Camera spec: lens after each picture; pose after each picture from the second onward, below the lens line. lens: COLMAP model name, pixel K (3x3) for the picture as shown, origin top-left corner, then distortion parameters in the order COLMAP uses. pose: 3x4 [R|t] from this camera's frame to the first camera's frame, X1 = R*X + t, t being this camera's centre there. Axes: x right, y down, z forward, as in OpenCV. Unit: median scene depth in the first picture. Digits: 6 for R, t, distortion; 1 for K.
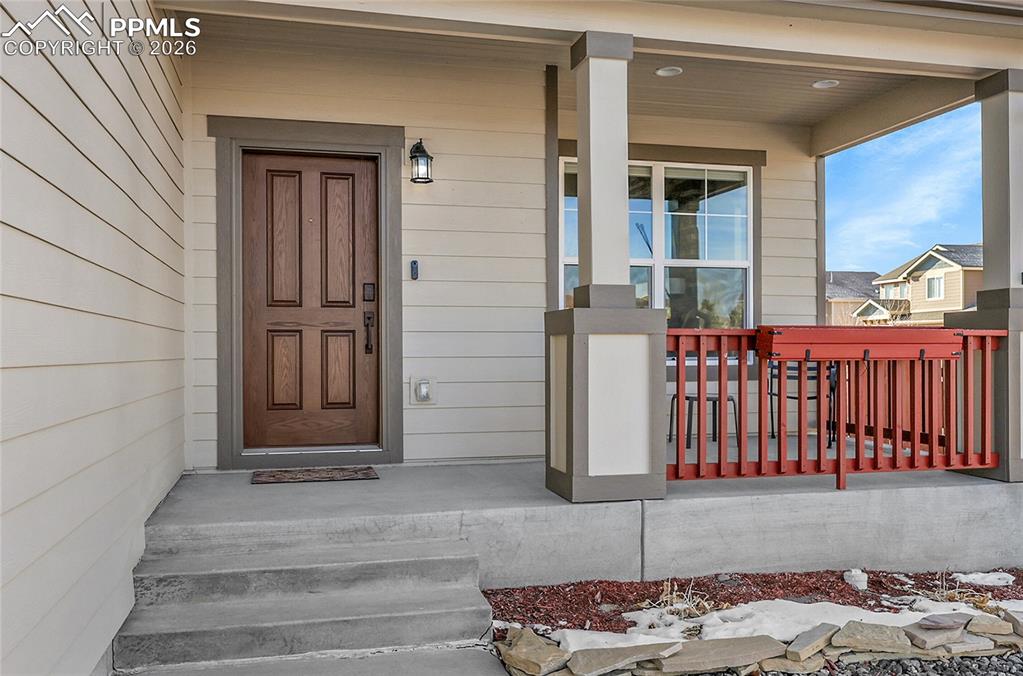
lens RADIAL K [[845.6, 0, 511.5], [0, 845.6, 338.0], [0, 0, 1]] dist [0.041675, -0.000337]
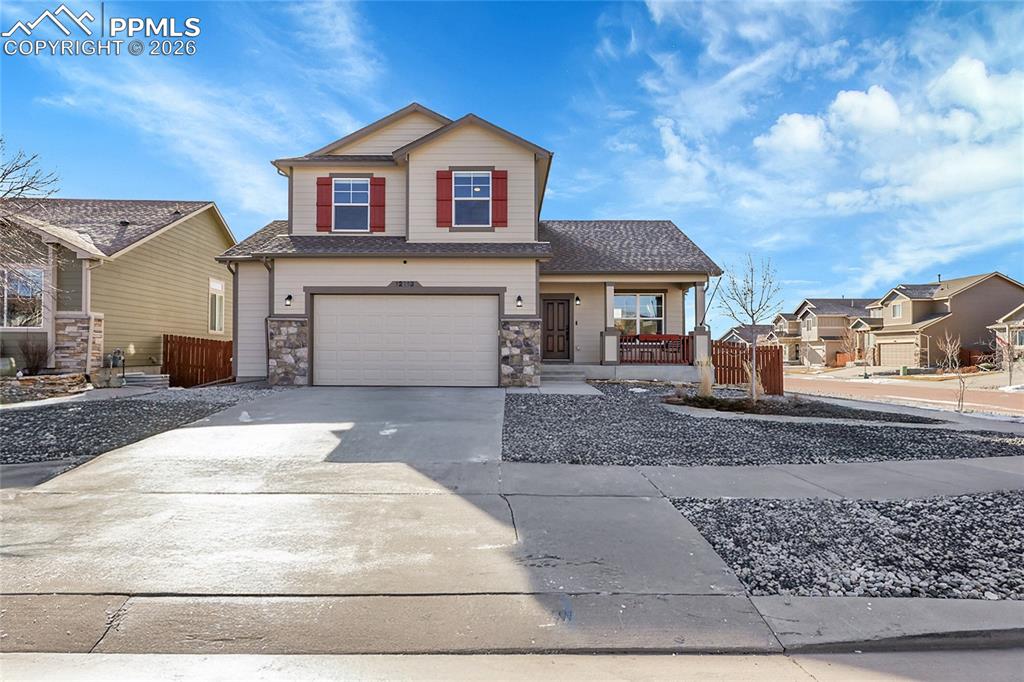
lens RADIAL K [[576.6, 0, 512.0], [0, 576.6, 341.0], [0, 0, 1]] dist [-0.004554, -0.000130]
pose [[0.968606, 0.001475, -0.248596, 0.351118], [-0.001969, 0.999997, -0.001737, 0.029152], [0.248593, 0.002172, 0.968606, -2.304581]]
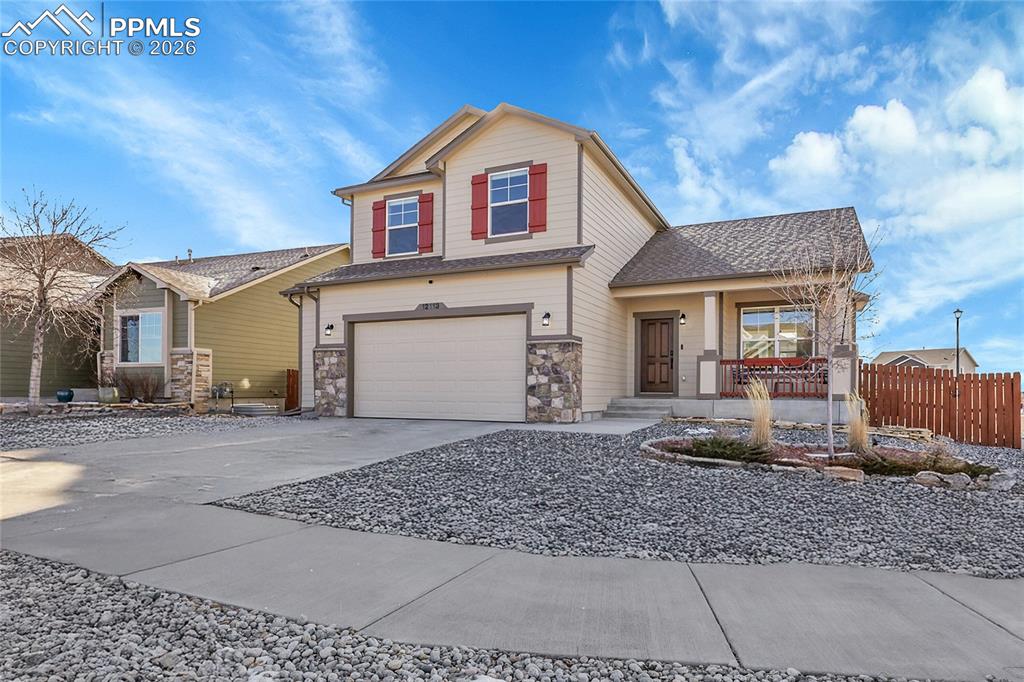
lens RADIAL K [[594.3, 0, 537.6], [0, 594.3, 388.9], [0, 0, 1]] dist [0.005016, 0.000573]
pose [[0.780359, 0.001999, -0.625328, 1.075857], [0.004213, 0.999955, 0.008454, 0.085009], [0.625317, -0.009232, 0.780316, -1.536282]]
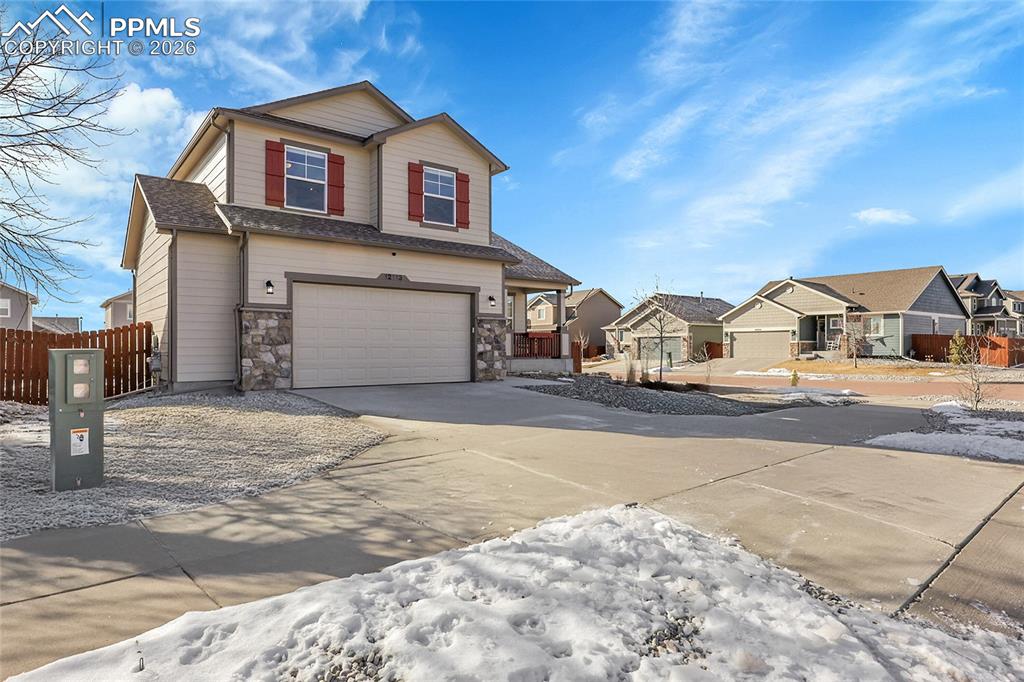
lens RADIAL K [[576.6, 0, 512.0], [0, 576.6, 341.0], [0, 0, 1]] dist [-0.004554, -0.000130]
pose [[0.914067, 0.008054, 0.405484, -1.274615], [-0.010919, 0.999929, 0.004752, 0.024427], [-0.405417, -0.008771, 0.914090, -2.372315]]
